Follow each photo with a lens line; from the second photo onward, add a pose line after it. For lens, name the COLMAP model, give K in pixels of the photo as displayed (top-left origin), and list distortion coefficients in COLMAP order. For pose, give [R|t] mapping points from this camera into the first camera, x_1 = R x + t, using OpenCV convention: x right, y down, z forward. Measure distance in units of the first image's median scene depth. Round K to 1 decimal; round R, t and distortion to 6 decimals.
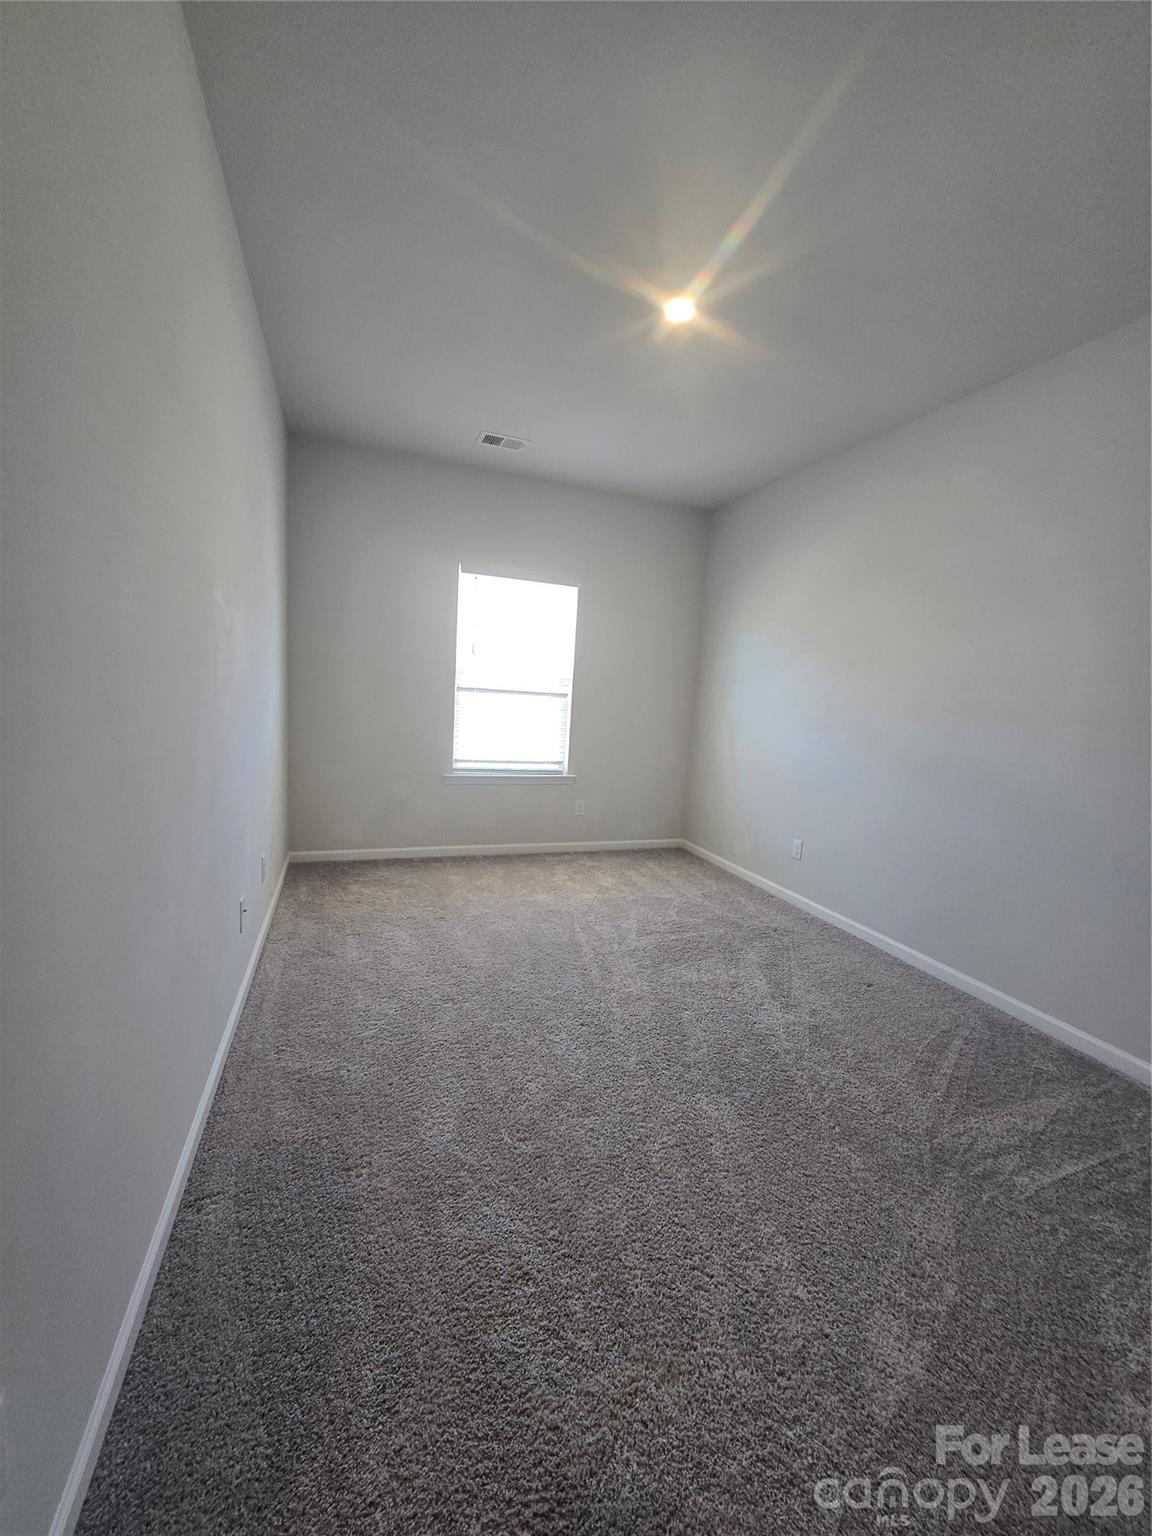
lens RADIAL K [[602.3, 0, 573.2], [0, 602.3, 764.3], [0, 0, 1]] dist [-0.000579, 0.000111]
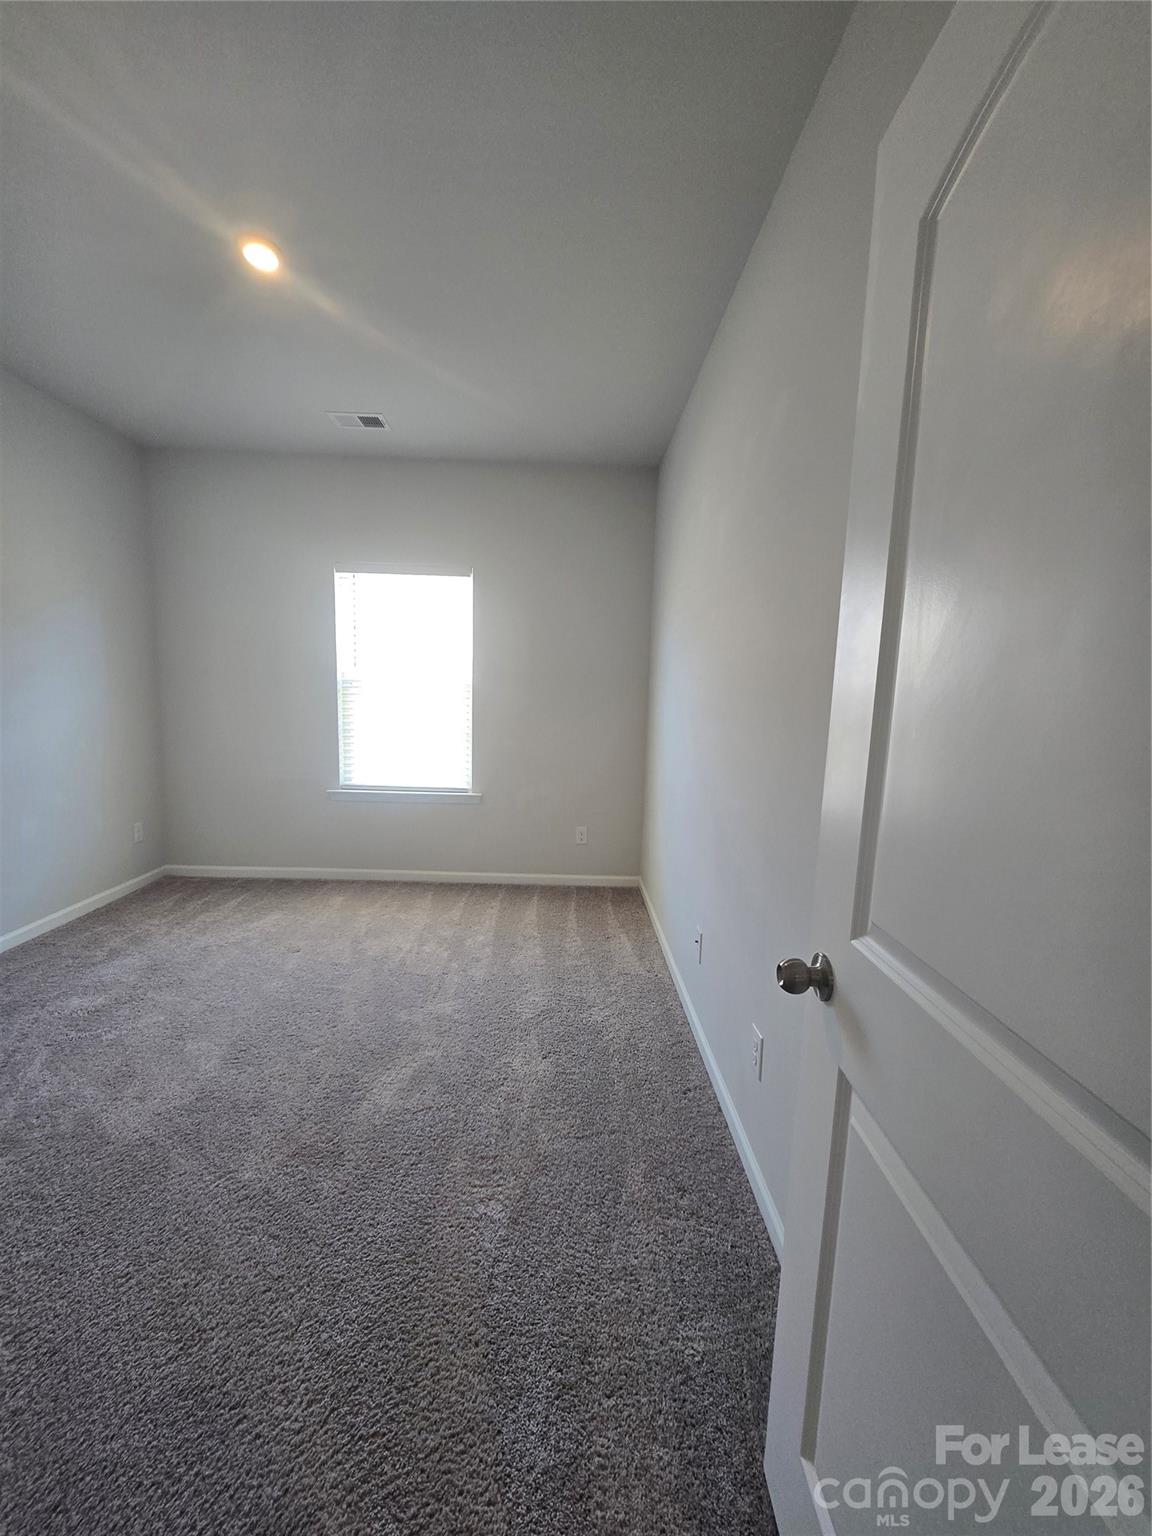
lens RADIAL K [[602.3, 0, 573.2], [0, 602.3, 764.3], [0, 0, 1]] dist [-0.000579, 0.000111]
pose [[0.926947, -0.011343, -0.375021, 0.488830], [-0.007171, 0.998825, -0.047935, 0.017827], [0.375124, 0.047122, 0.925776, 0.281182]]
